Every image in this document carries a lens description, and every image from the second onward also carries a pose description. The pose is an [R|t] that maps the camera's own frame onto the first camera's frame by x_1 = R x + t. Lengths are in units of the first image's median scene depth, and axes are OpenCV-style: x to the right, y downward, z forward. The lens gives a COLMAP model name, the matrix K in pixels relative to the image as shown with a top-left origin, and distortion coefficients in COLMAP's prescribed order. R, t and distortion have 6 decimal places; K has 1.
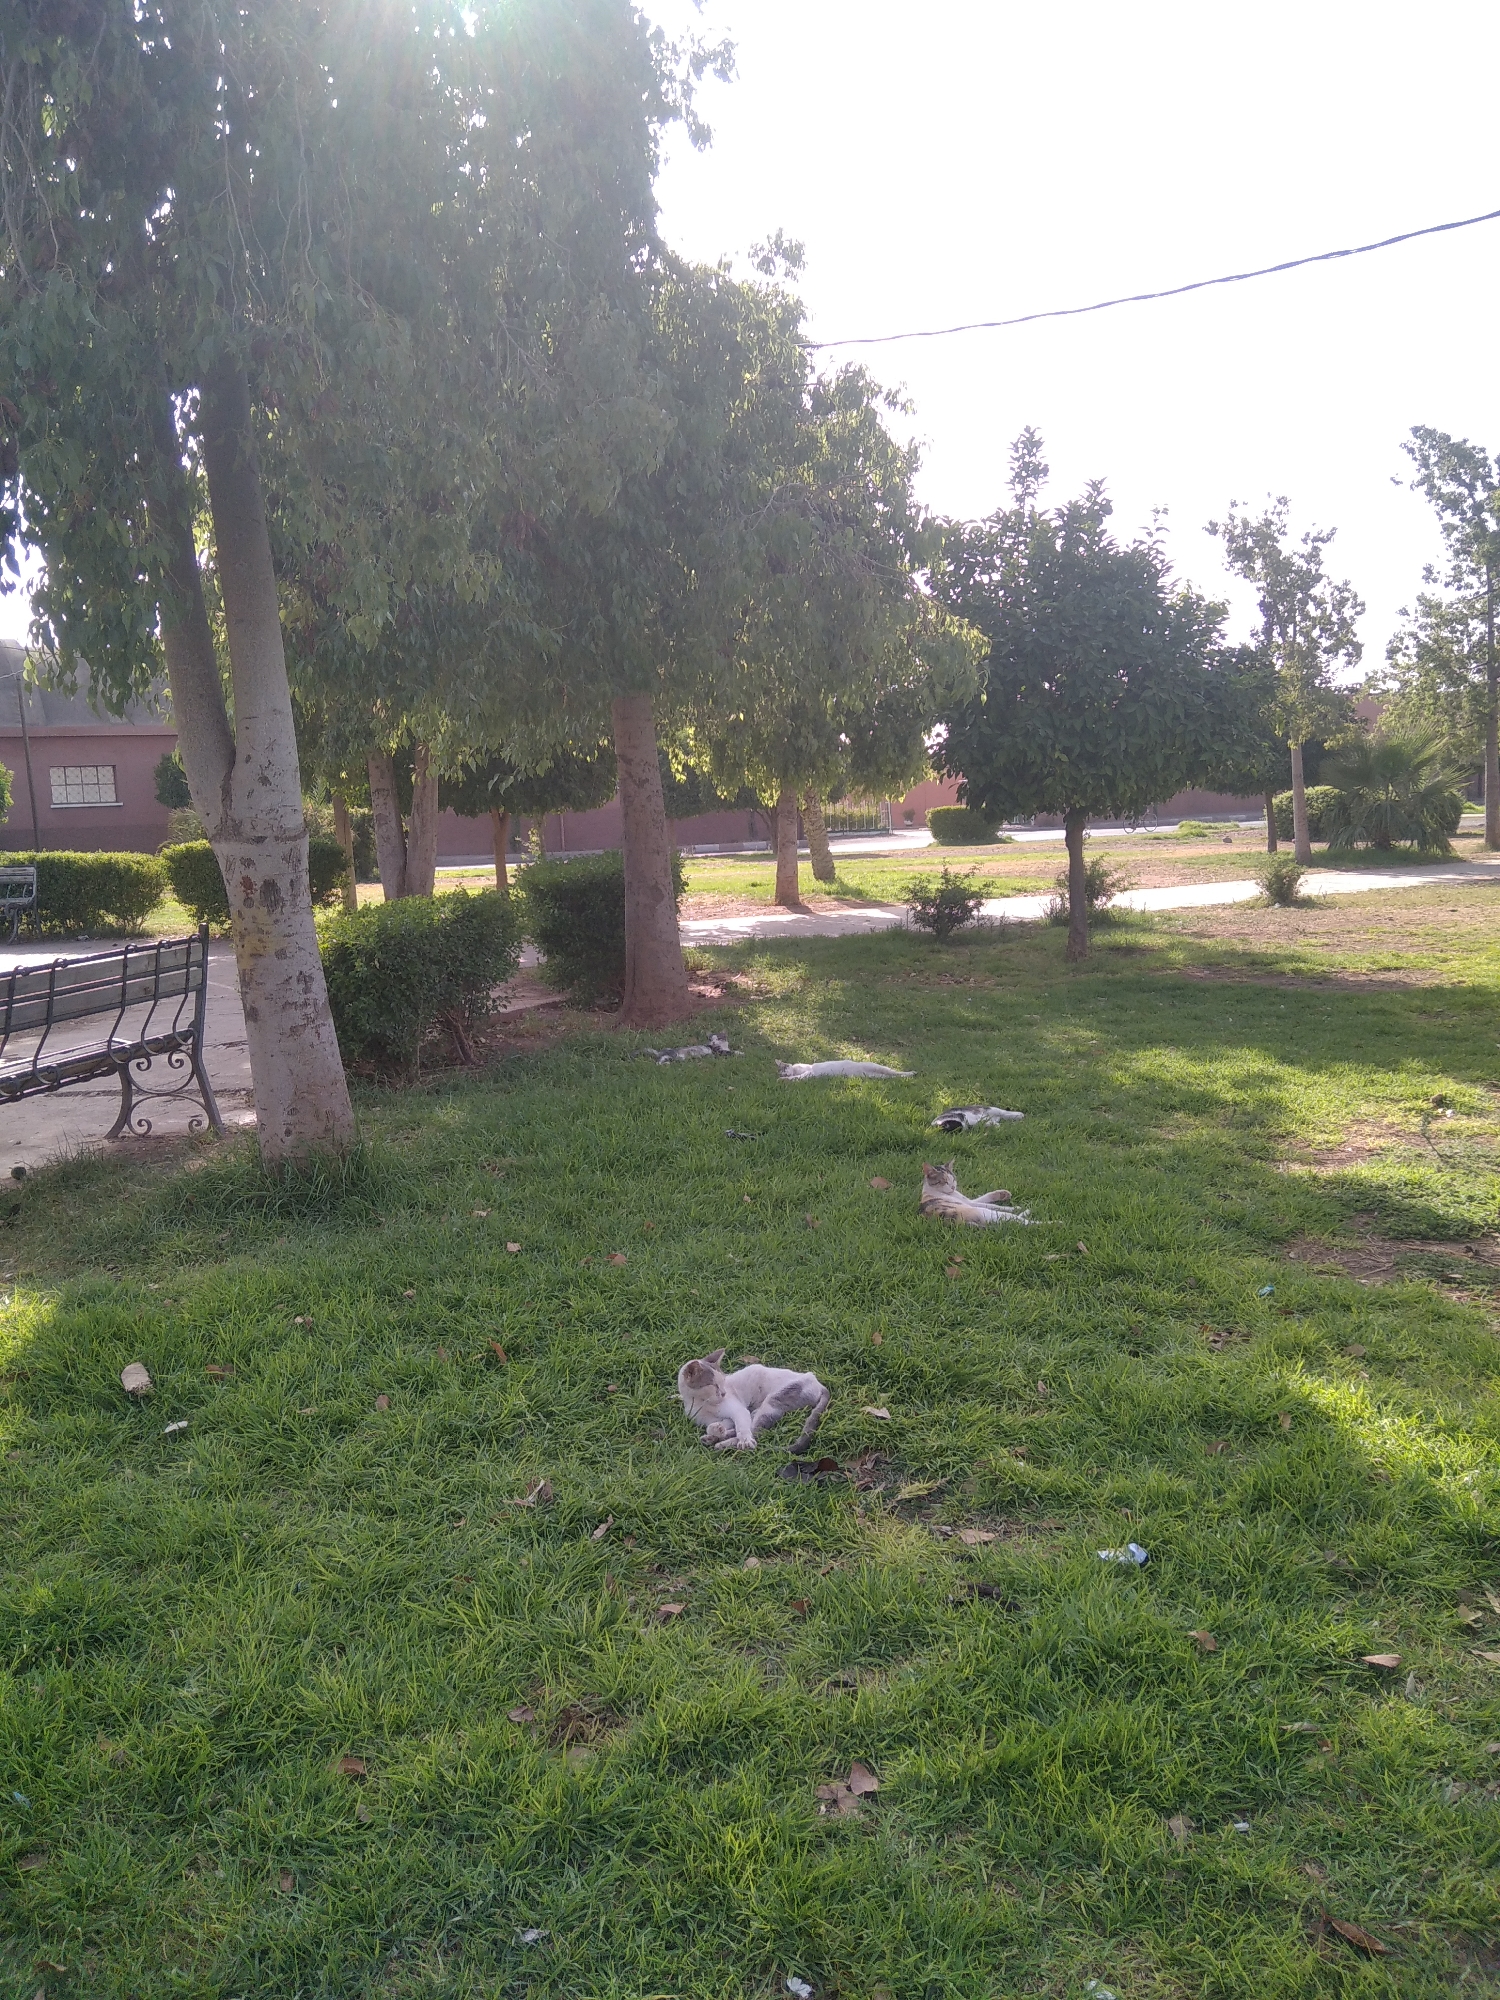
lens RADIAL K [[1623.9, 0, 745.7], [0, 1623.9, 1011.2], [0, 0, 1]] dist [0.043694, -0.071301]
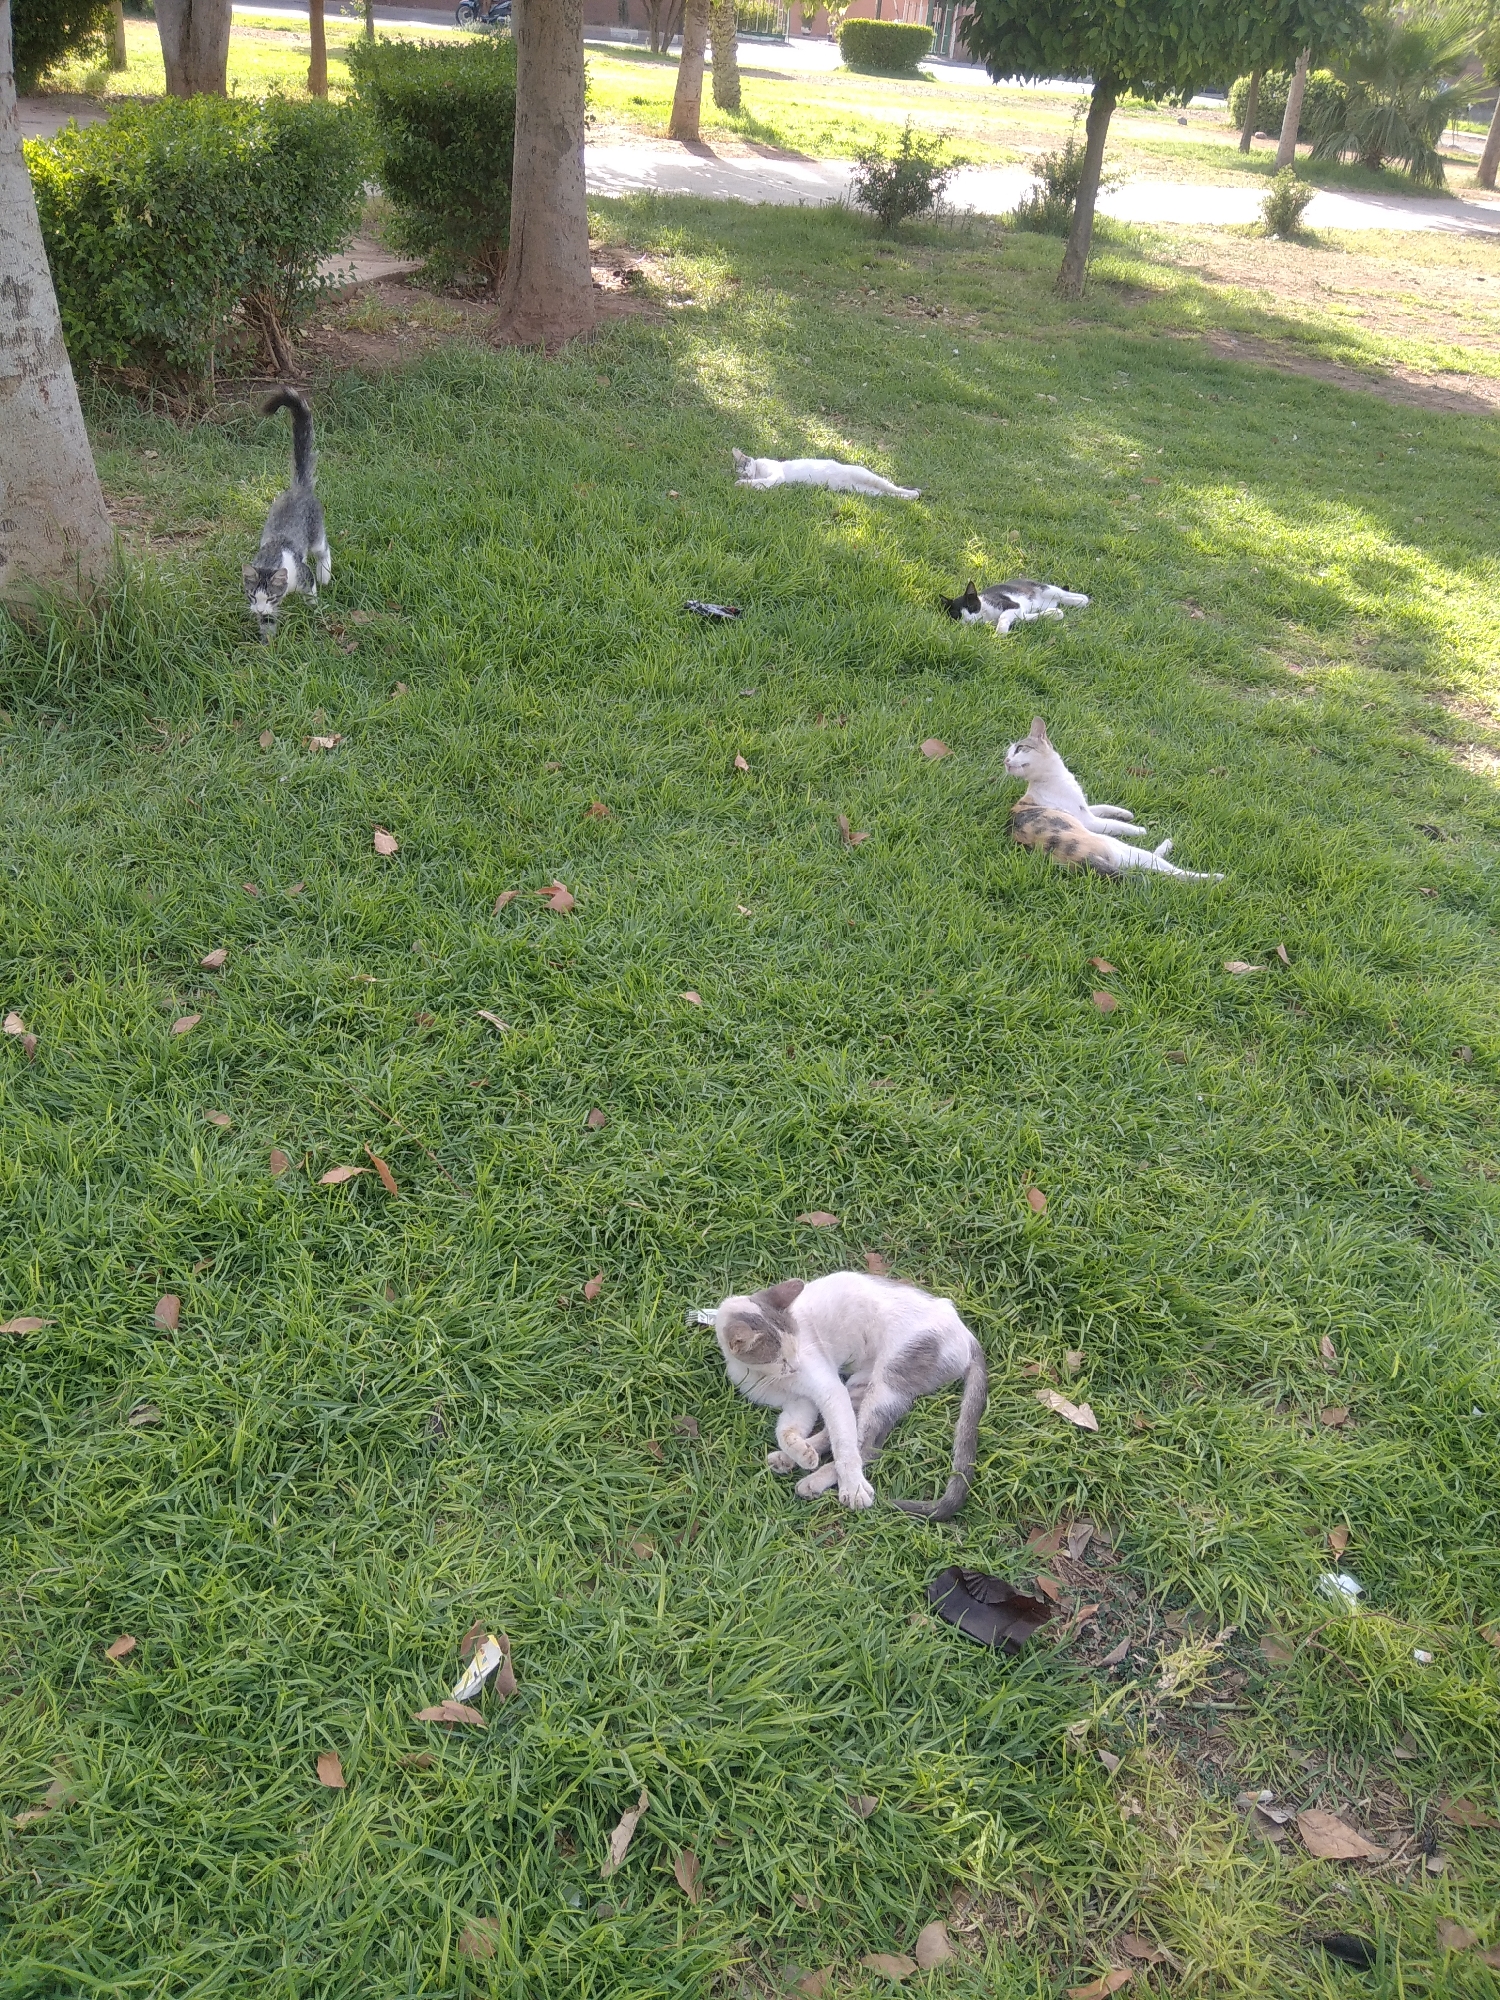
lens RADIAL K [[1623.9, 0, 741.4], [0, 1623.9, 1009.9], [0, 0, 1]] dist [0.043694, -0.071301]
pose [[0.987544, 0.080726, 0.135053, -0.034955], [-0.130257, 0.900926, 0.413963, -0.028730], [-0.088255, -0.426398, 0.900220, 0.162020]]
